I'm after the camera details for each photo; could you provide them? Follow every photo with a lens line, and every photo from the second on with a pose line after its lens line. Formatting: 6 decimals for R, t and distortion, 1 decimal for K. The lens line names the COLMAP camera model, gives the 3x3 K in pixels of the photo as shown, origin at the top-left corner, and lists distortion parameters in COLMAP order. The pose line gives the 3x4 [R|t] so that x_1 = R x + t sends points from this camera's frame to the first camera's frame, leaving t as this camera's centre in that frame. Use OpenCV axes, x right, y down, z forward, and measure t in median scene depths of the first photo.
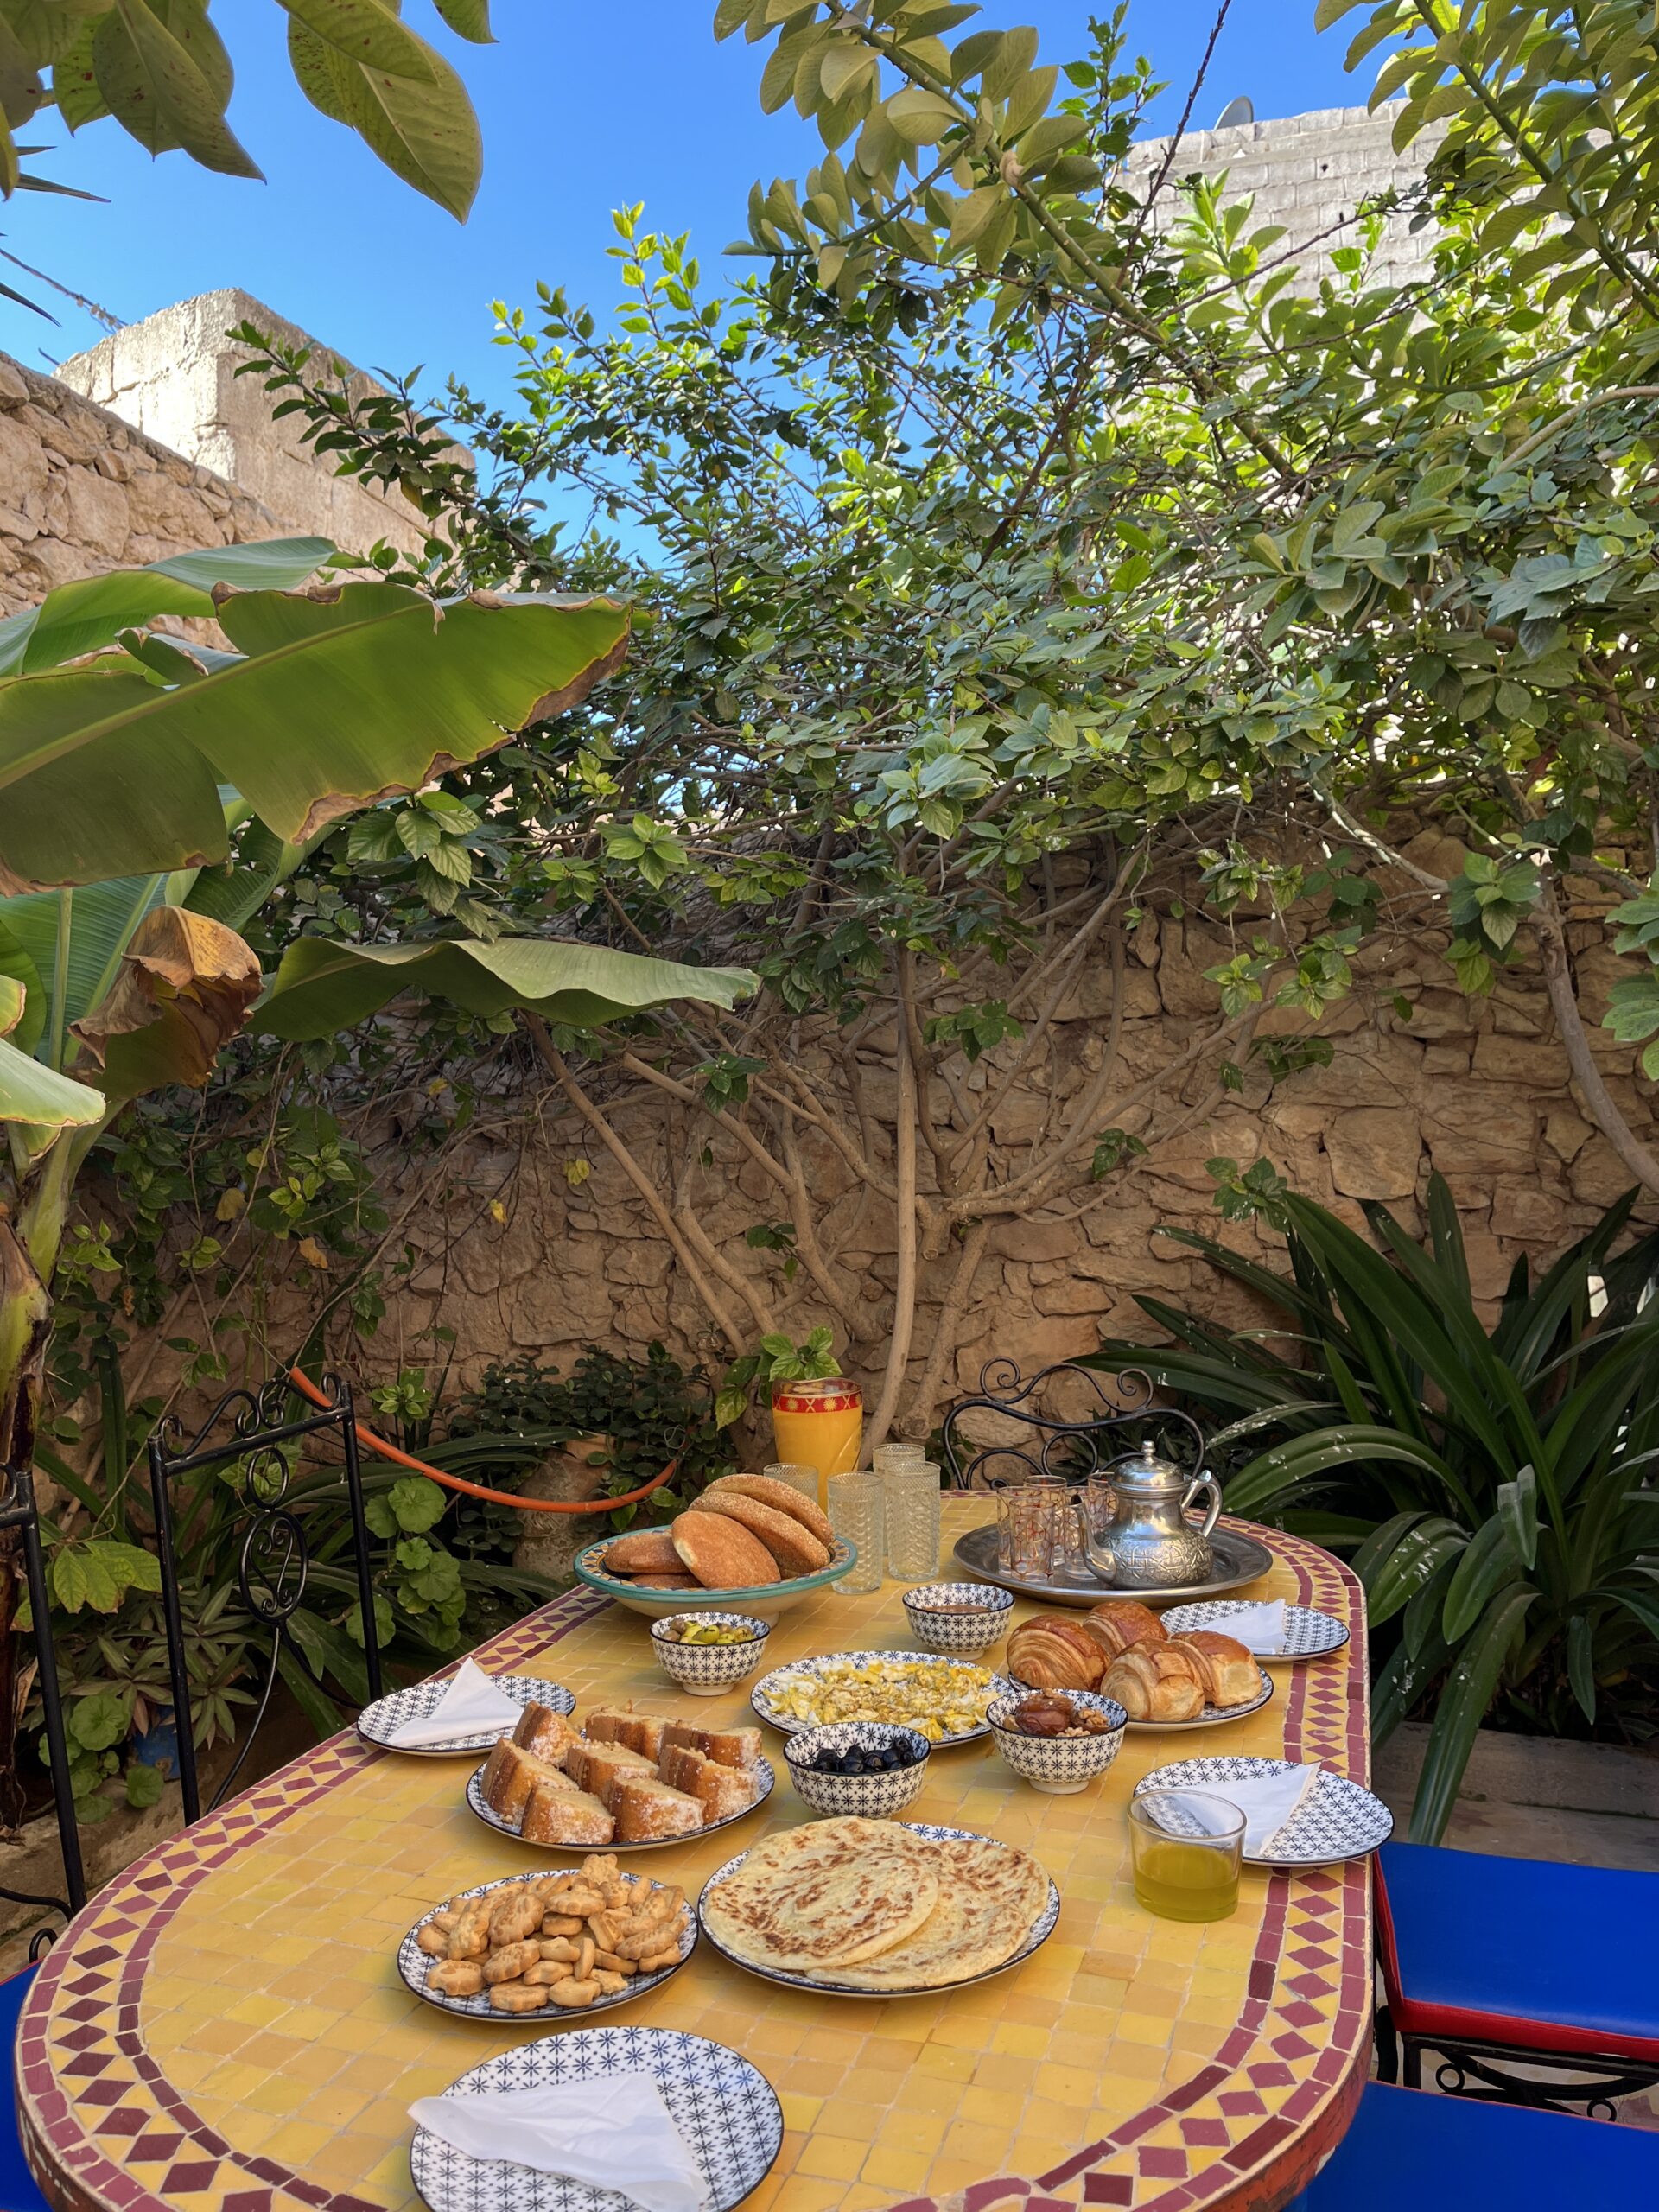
lens RADIAL K [[1771.8, 0, 829.5], [0, 1771.8, 1106.0], [0, 0, 1]] dist [0.084399, -0.140243]
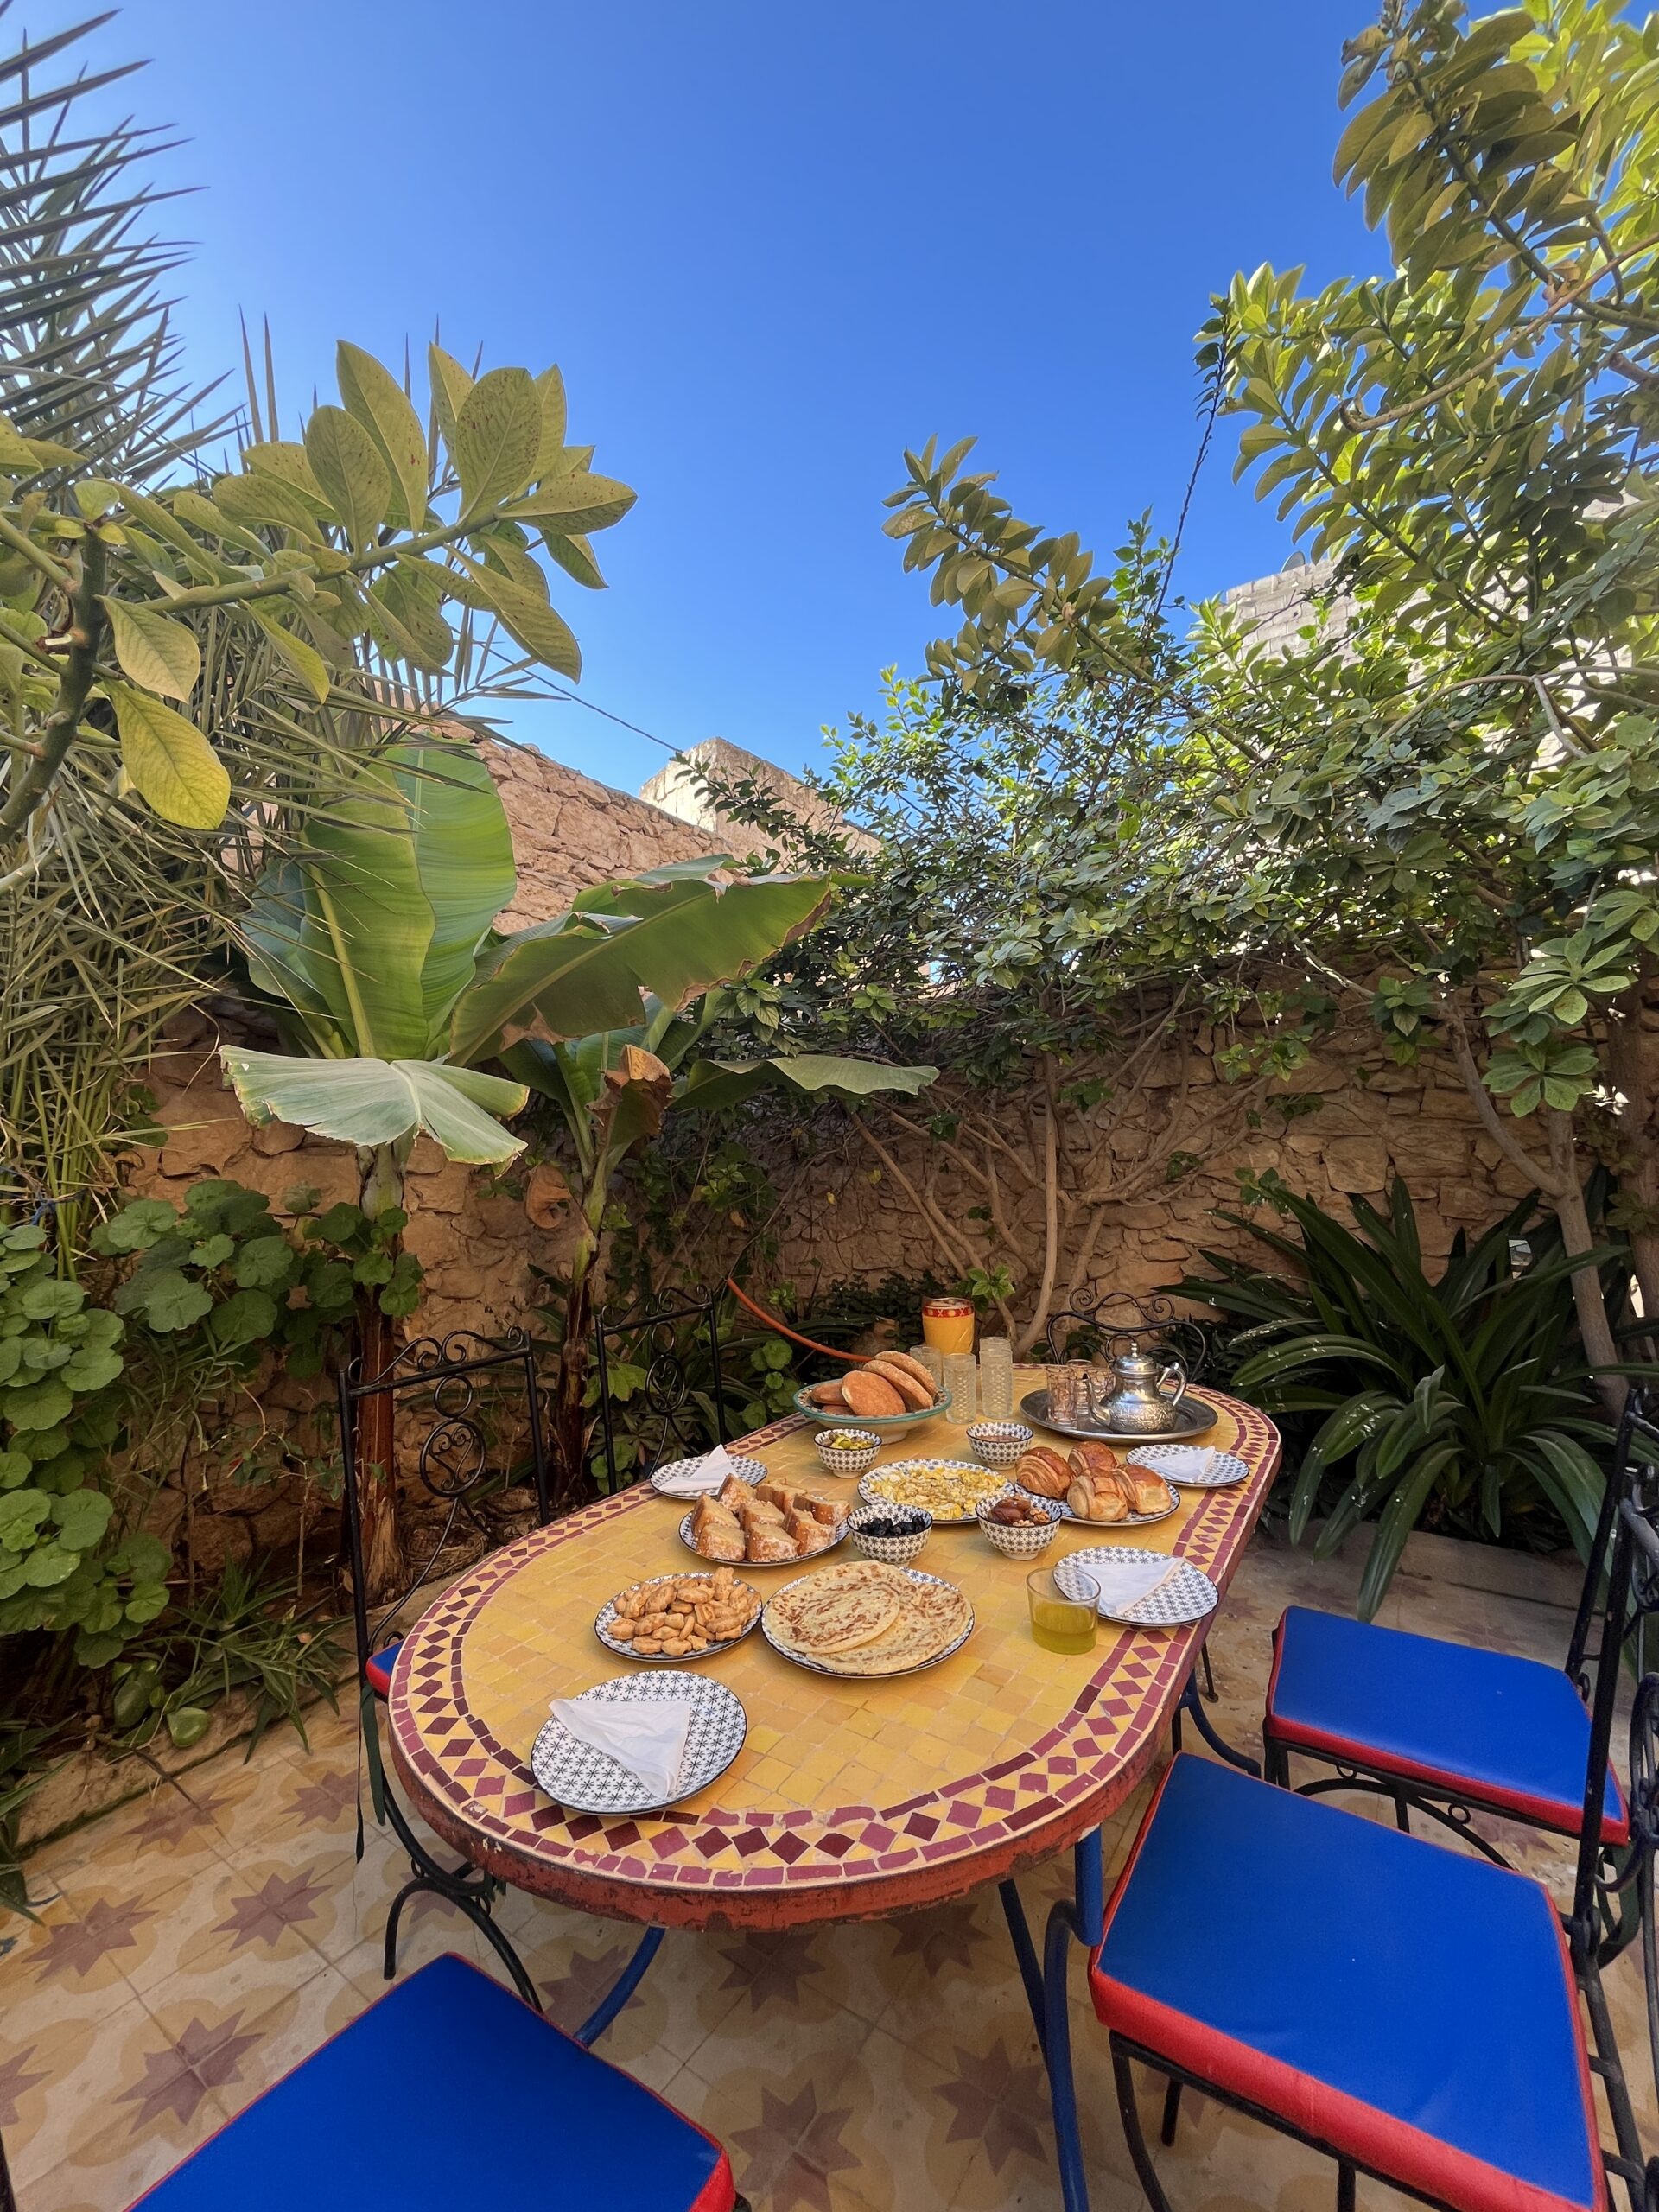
lens RADIAL K [[945.8, 0, 827.9], [0, 945.8, 1094.1], [0, 0, 1]] dist [-0.004243, 0.000104]
pose [[0.958020, -0.025655, -0.285552, 0.127612], [0.012704, 0.998809, -0.047115, -0.004008], [0.286420, 0.041509, 0.957204, 0.054435]]
